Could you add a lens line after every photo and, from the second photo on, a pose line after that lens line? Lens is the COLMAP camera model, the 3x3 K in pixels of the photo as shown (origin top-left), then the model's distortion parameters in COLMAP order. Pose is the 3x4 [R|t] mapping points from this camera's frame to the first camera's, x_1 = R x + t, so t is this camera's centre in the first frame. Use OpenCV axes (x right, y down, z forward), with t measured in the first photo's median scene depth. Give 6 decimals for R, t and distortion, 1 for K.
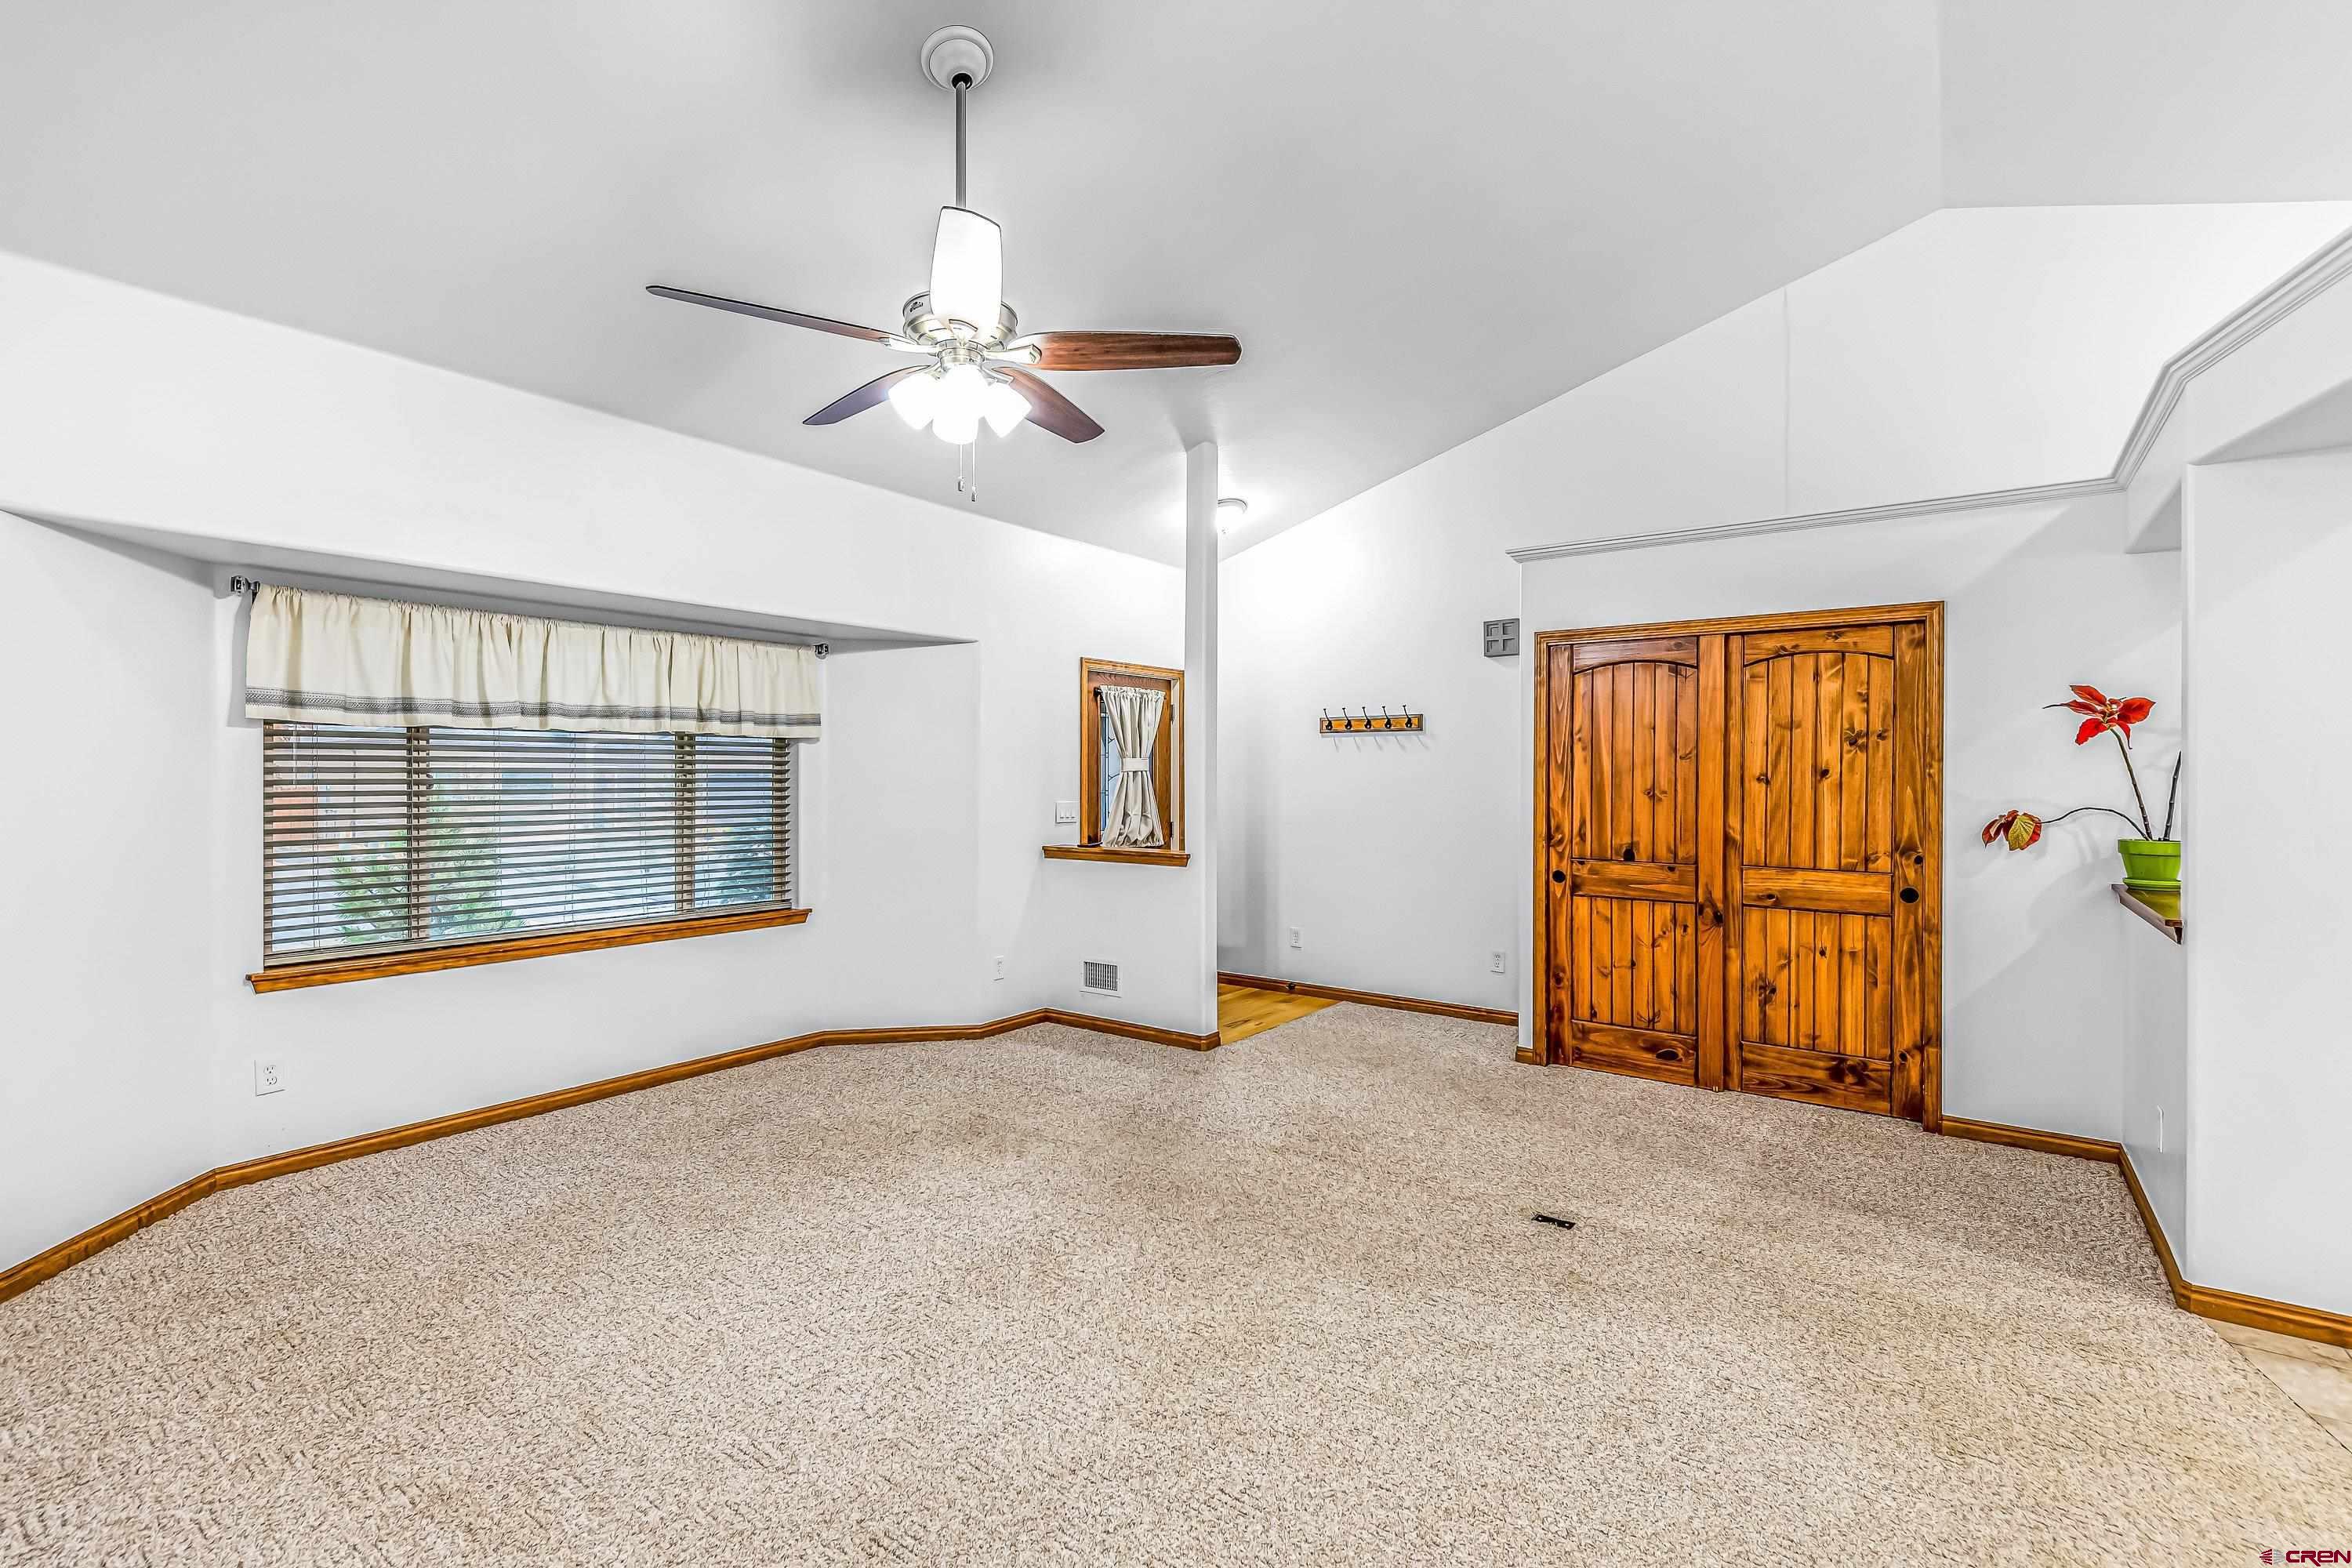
lens RADIAL K [[1046.4, 0, 1186.8], [0, 1046.4, 778.0], [0, 0, 1]] dist [0.014253, -0.010732]
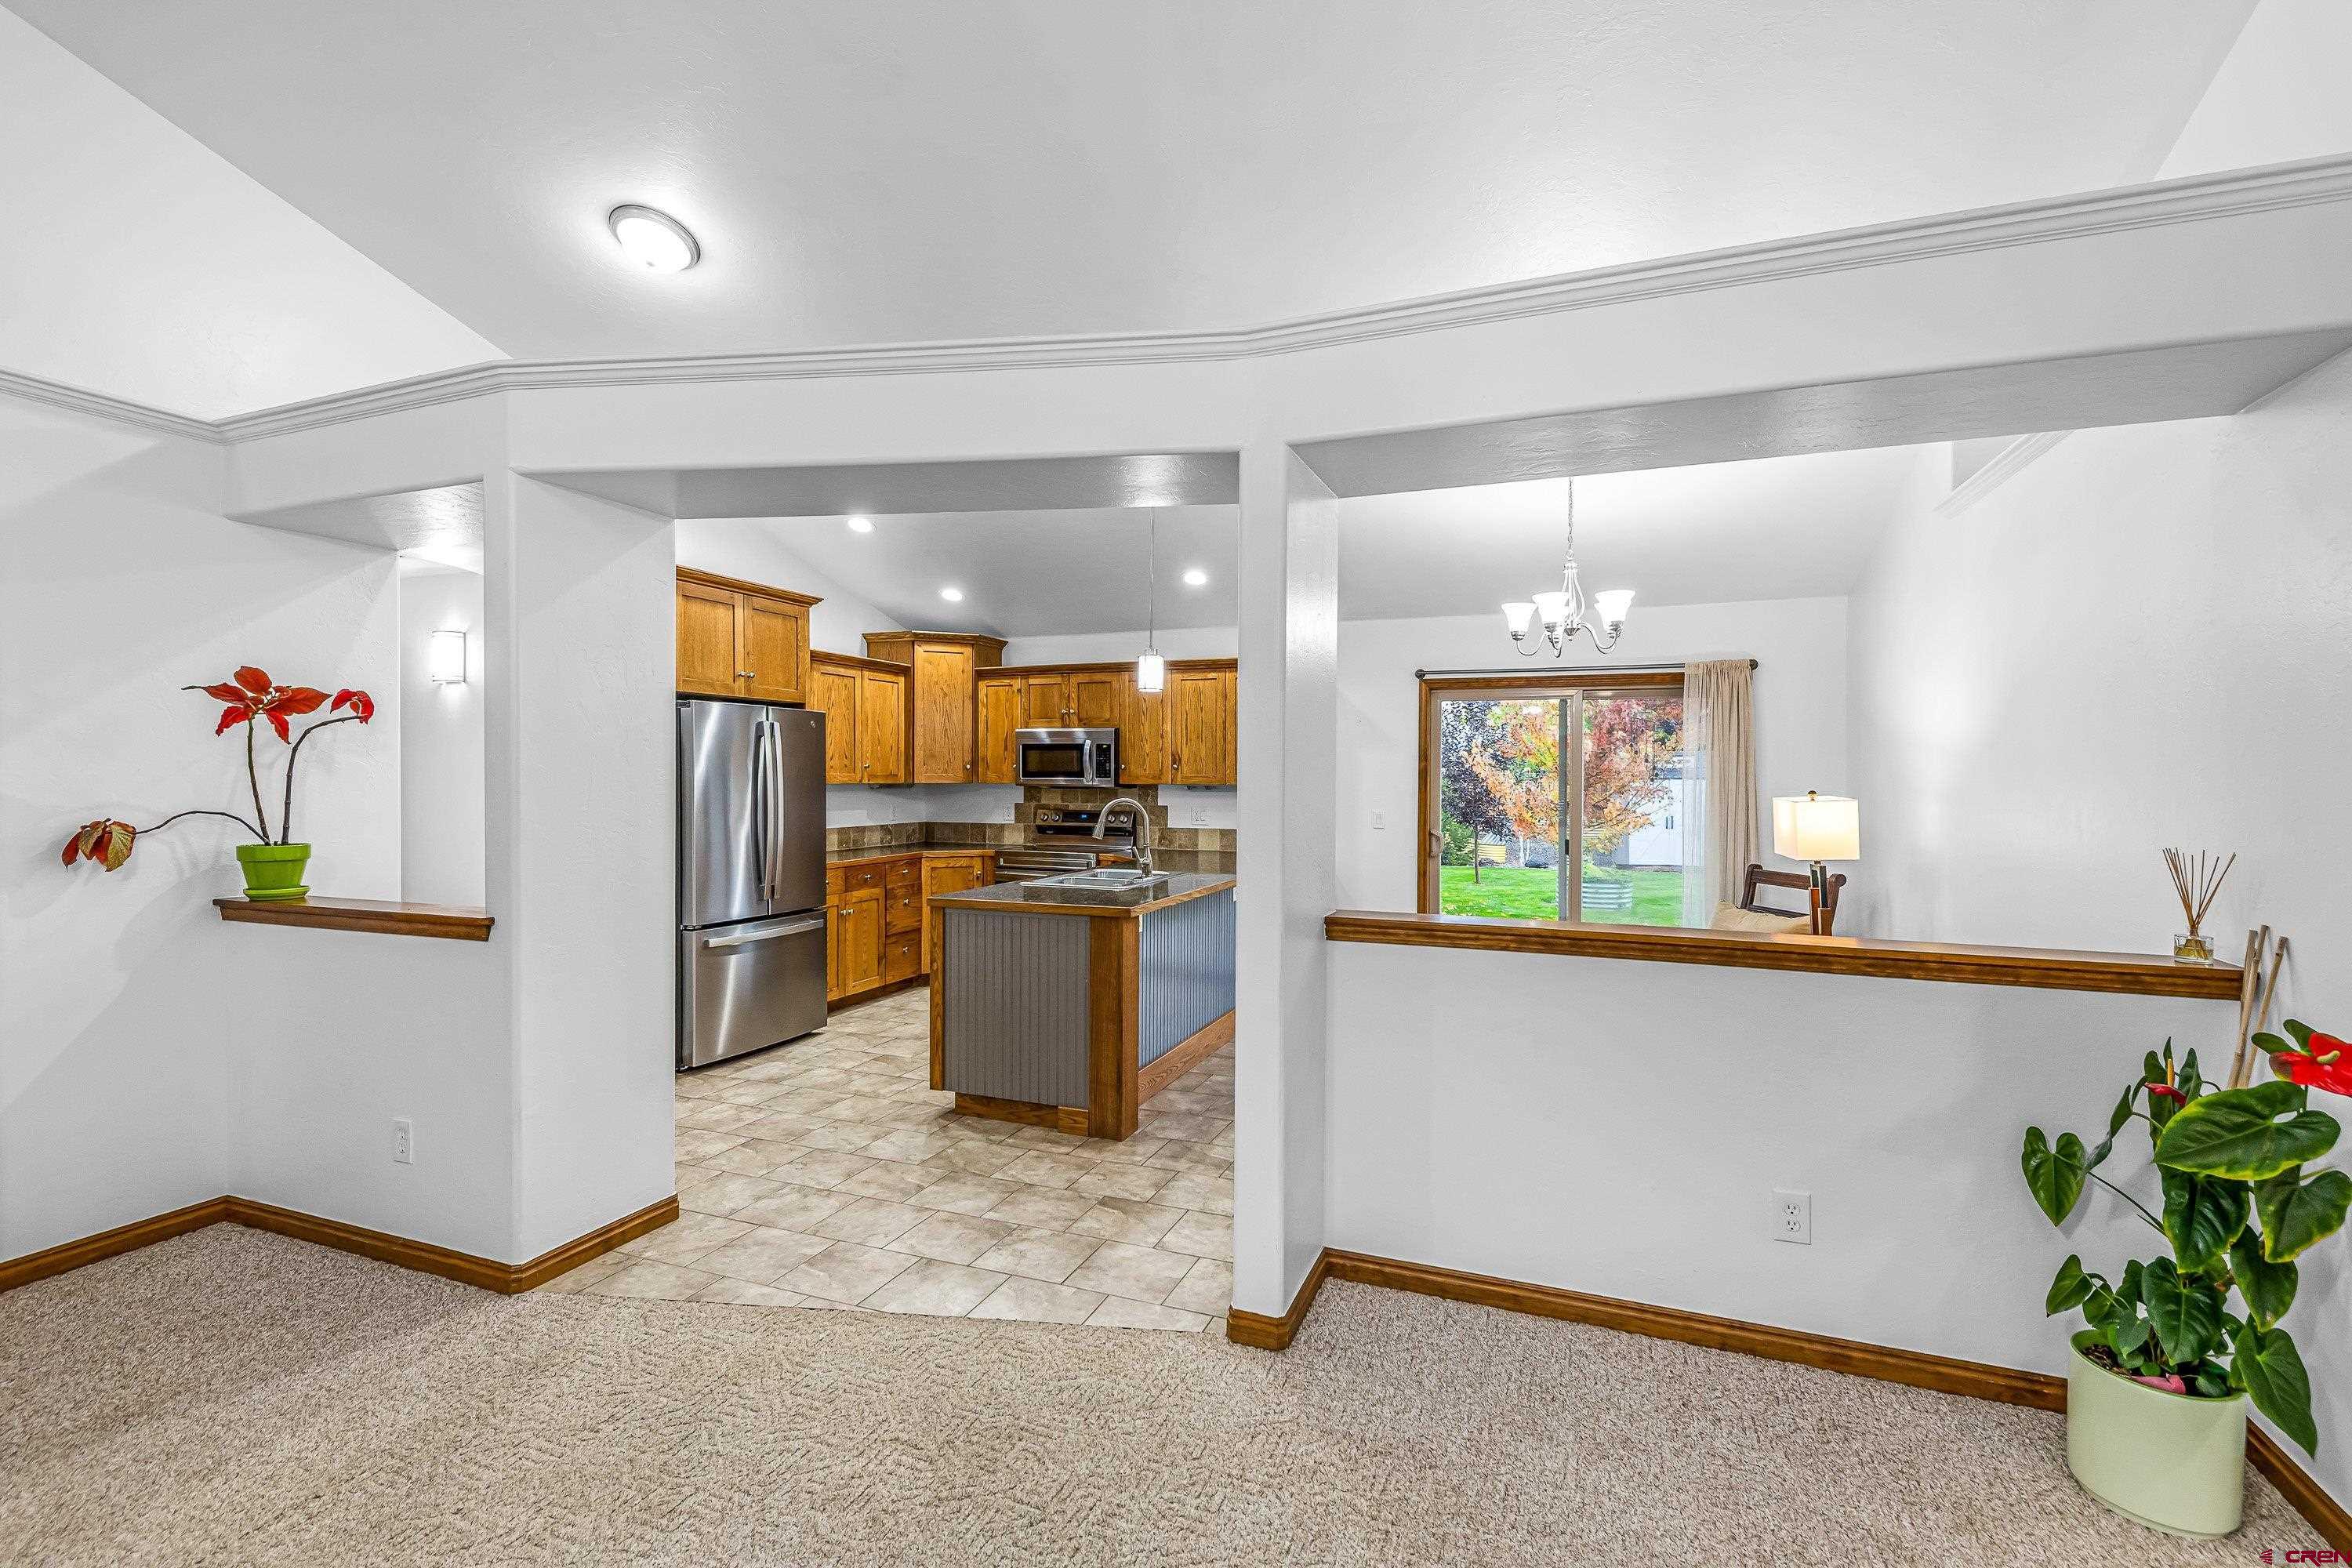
lens RADIAL K [[1046.4, 0, 1186.8], [0, 1046.4, 778.0], [0, 0, 1]] dist [0.014253, -0.010732]
pose [[-0.263711, -0.005070, 0.964588, -0.124789], [-0.000689, 0.999987, 0.005068, -0.002439], [-0.964602, 0.000672, -0.263711, 0.371646]]
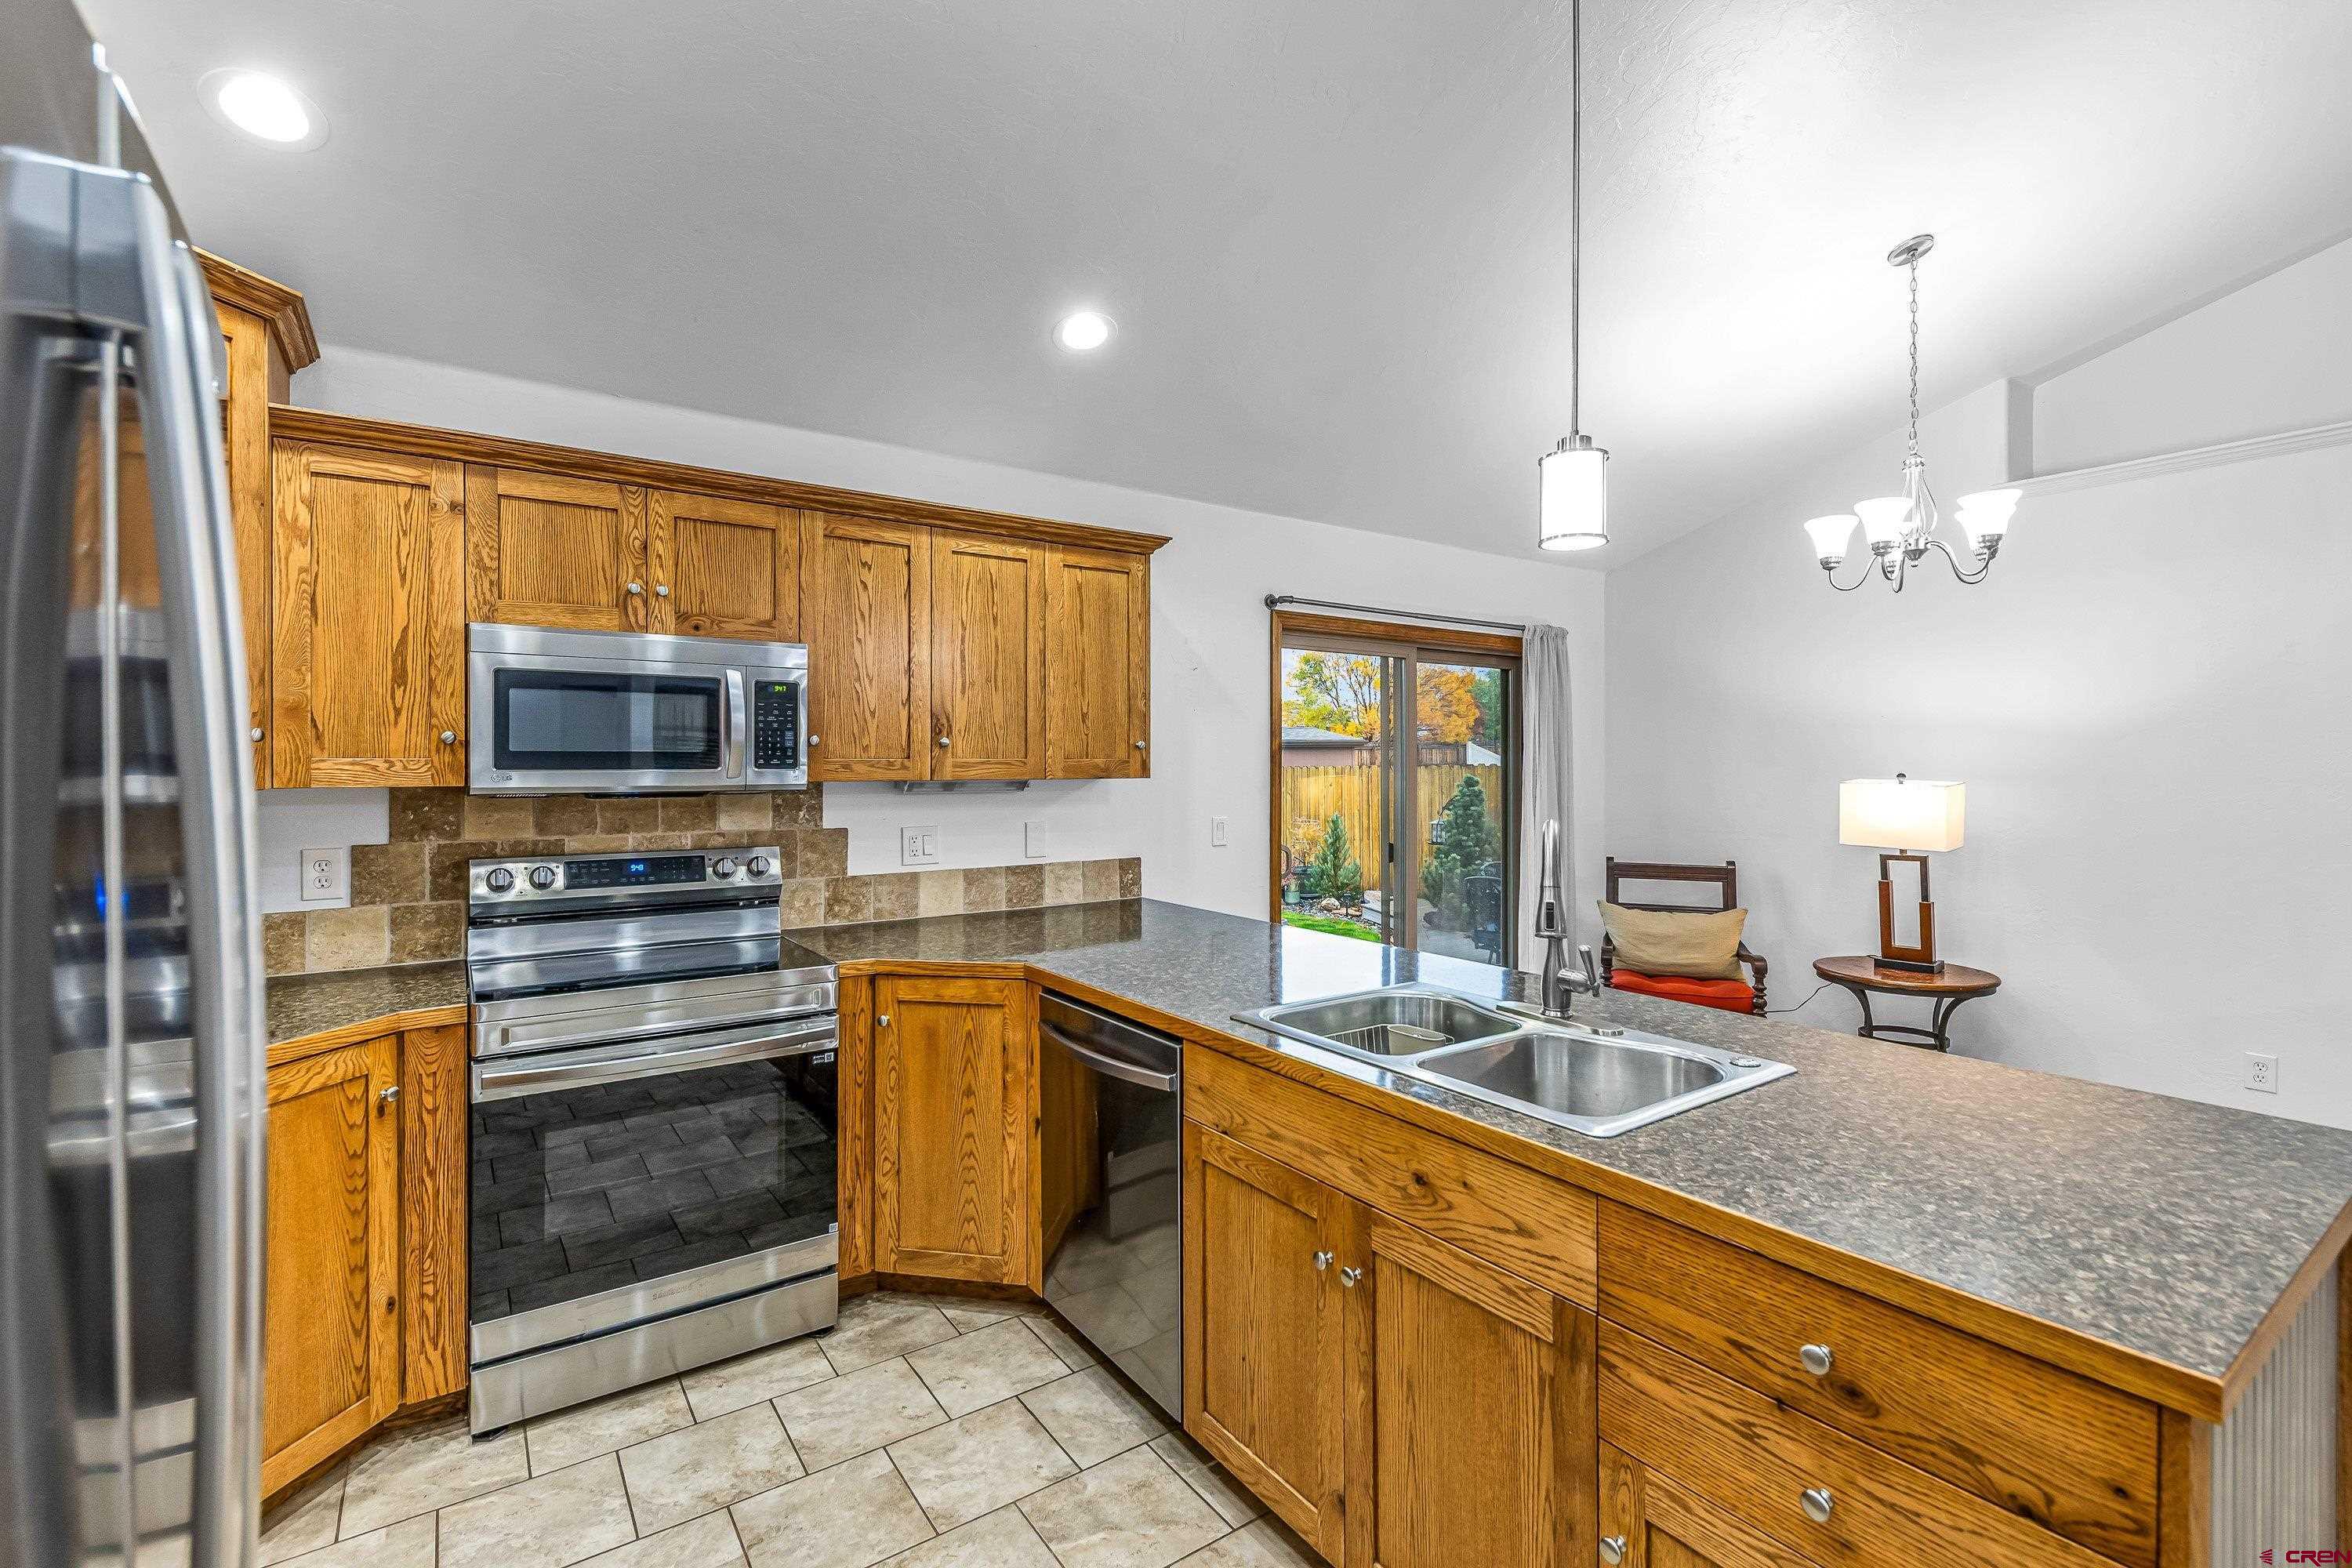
lens RADIAL K [[1039.3, 0, 1201.6], [0, 1039.3, 762.3], [0, 0, 1]] dist [0.014049, -0.009557]
pose [[-0.948429, -0.001067, 0.316988, 0.920237], [0.000462, 0.999989, 0.004747, -0.000569], [-0.316989, 0.004649, -0.948418, 0.573147]]
